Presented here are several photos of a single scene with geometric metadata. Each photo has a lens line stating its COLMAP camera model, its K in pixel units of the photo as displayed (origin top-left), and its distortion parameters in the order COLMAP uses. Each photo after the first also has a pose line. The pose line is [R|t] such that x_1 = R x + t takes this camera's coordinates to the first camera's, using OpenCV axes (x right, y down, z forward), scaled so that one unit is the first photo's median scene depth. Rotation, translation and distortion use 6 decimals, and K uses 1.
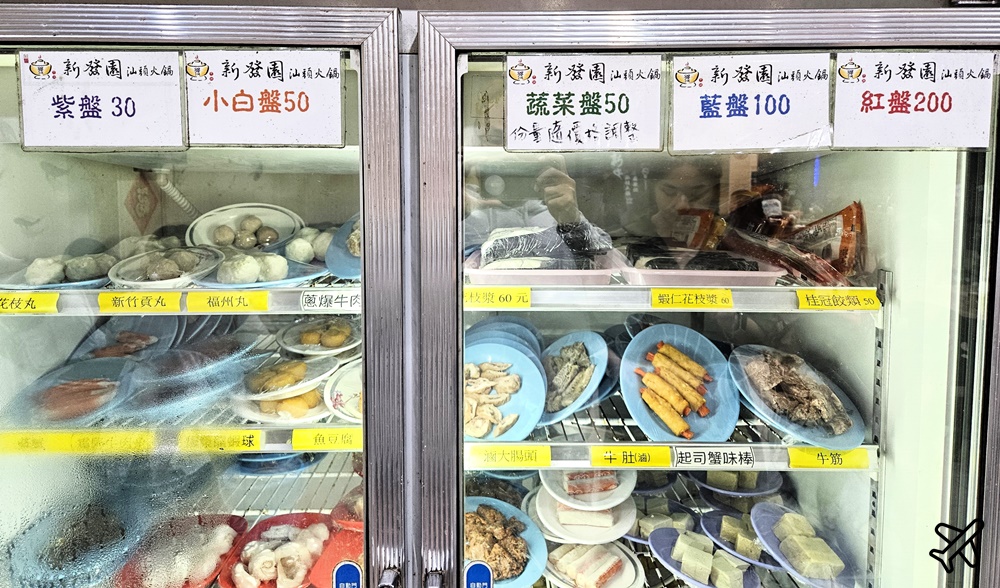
lens RADIAL K [[712.9, 0, 500.4], [0, 712.9, 240.9], [0, 0, 1]] dist [0.054790, -0.020280]
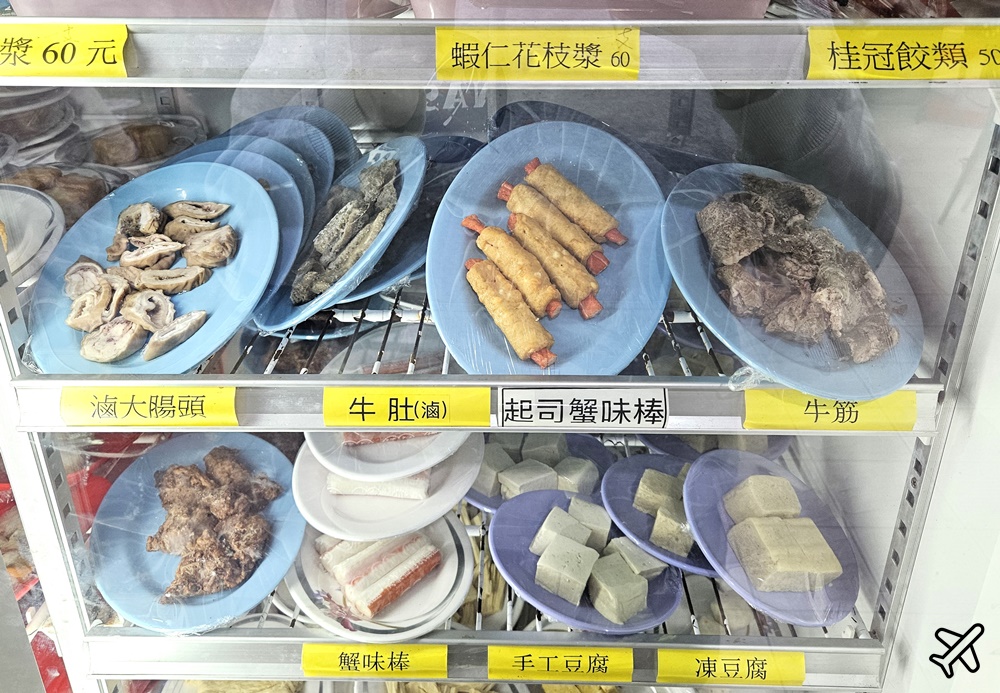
lens RADIAL K [[835.8, 0, 496.0], [0, 835.8, 346.5], [0, 0, 1]] dist [0.043720, -0.022578]
pose [[0.998334, 0.012561, -0.056316, 0.249611], [0.008886, 0.930907, 0.365147, 0.055619], [0.057011, -0.365039, 0.929245, 0.461074]]
